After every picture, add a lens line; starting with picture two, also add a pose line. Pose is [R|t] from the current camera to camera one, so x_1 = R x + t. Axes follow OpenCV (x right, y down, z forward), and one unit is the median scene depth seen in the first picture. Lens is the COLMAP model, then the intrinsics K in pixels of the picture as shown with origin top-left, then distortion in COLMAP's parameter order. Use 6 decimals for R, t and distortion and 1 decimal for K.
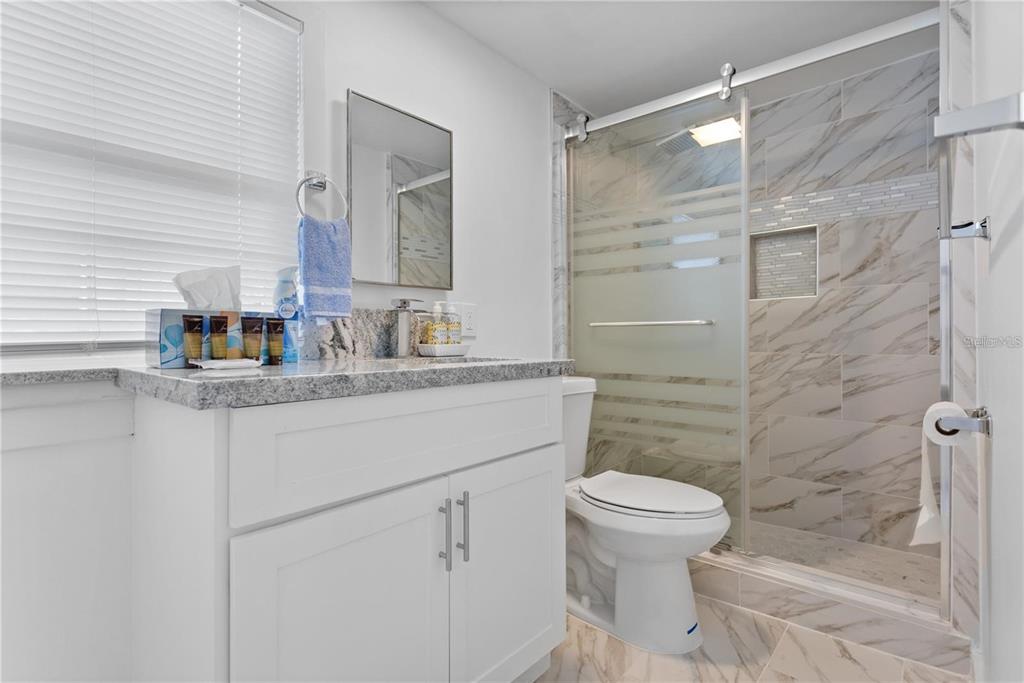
lens RADIAL K [[528.4, 0, 509.8], [0, 528.4, 329.5], [0, 0, 1]] dist [-0.001244, 0.000525]
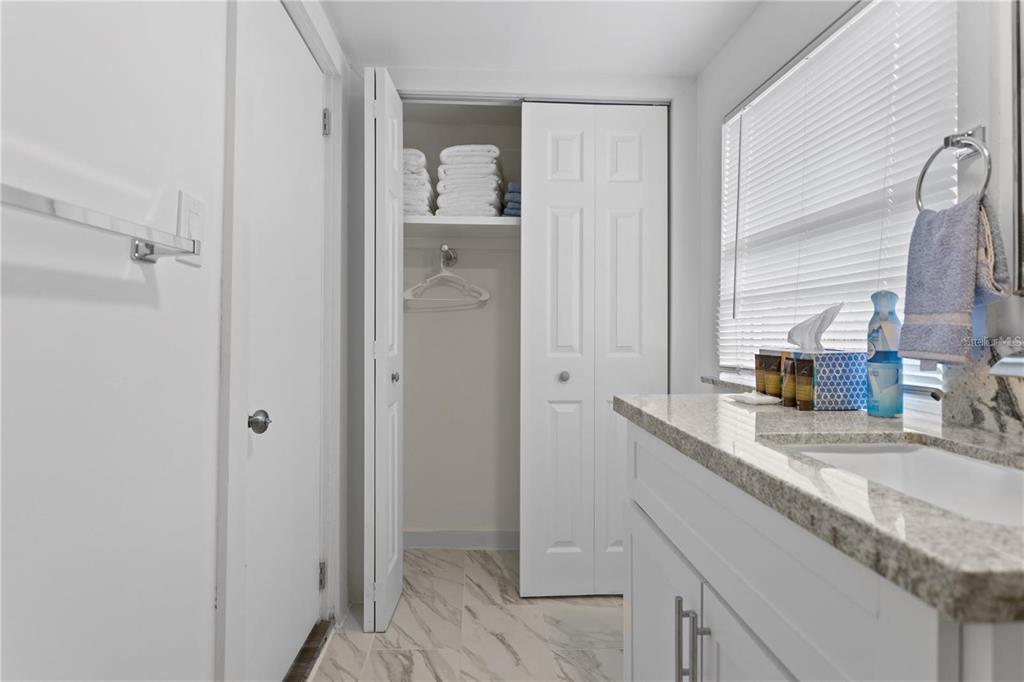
lens RADIAL K [[528.4, 0, 509.8], [0, 528.4, 329.0], [0, 0, 1]] dist [-0.001244, 0.000525]
pose [[-0.699562, 0.001691, -0.714569, 0.468780], [-0.002175, 0.999988, 0.004496, -0.060537], [0.714568, 0.004699, -0.699550, 1.045112]]
